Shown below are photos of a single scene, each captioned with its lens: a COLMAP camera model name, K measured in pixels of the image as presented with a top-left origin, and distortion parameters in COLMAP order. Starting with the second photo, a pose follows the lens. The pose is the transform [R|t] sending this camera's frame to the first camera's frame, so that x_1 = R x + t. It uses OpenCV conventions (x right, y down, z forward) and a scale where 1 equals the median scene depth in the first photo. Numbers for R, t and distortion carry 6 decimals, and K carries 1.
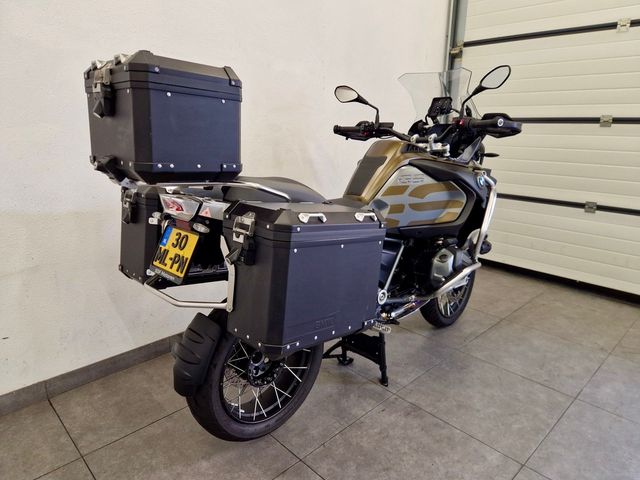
lens RADIAL K [[427.7, 0, 313.9], [0, 427.7, 250.8], [0, 0, 1]] dist [0.044706, -0.042591]
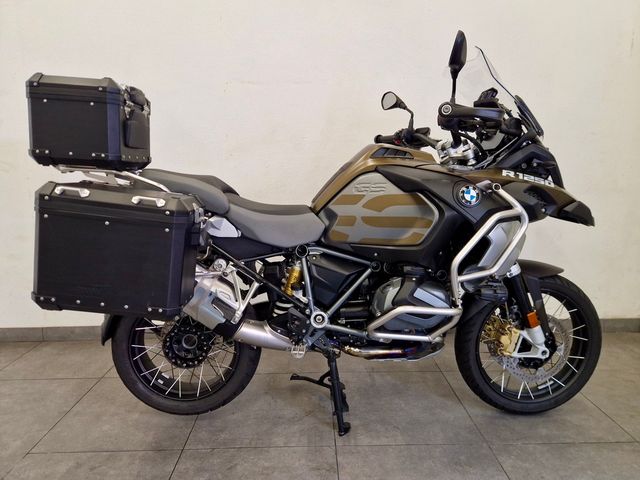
lens RADIAL K [[427.7, 0, 317.6], [0, 427.7, 240.5], [0, 0, 1]] dist [0.044706, -0.042591]
pose [[0.734079, 0.115603, -0.669152, 0.701345], [-0.188525, 0.981361, -0.037277, -0.015616], [0.652370, 0.153517, 0.742190, 0.321076]]
